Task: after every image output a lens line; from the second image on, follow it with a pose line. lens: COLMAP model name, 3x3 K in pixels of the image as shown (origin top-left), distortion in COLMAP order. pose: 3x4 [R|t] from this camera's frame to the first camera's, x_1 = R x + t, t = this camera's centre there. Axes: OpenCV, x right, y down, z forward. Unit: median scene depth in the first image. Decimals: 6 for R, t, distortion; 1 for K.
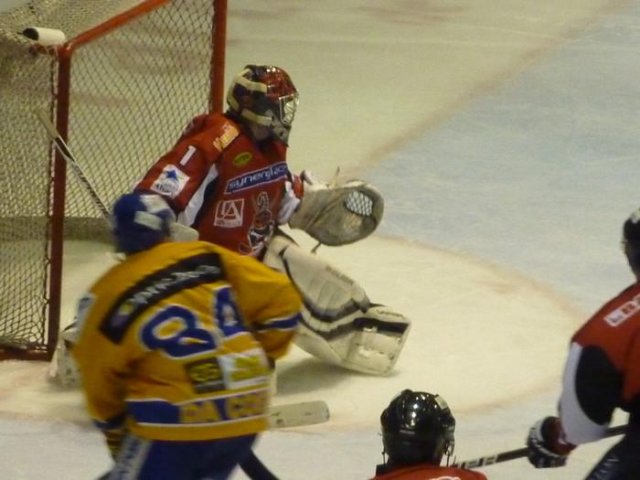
lens RADIAL K [[4211.2, 0, 320.0], [0, 4211.2, 239.8], [0, 0, 1]] dist [0.014958, 0.000000]
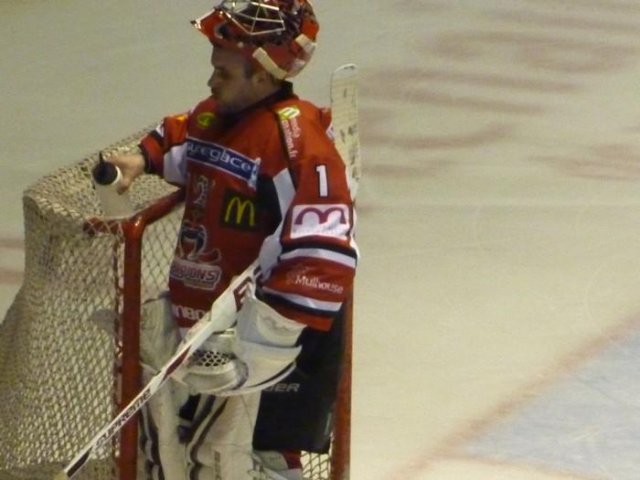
lens RADIAL K [[4211.2, 0, 319.8], [0, 4211.2, 240.1], [0, 0, 1]] dist [0.014958, 0.000000]
pose [[0.999600, -0.021936, -0.017856, -0.015678], [0.021252, 0.999066, -0.037613, -0.014909], [0.018665, 0.037218, 0.999133, 0.280908]]
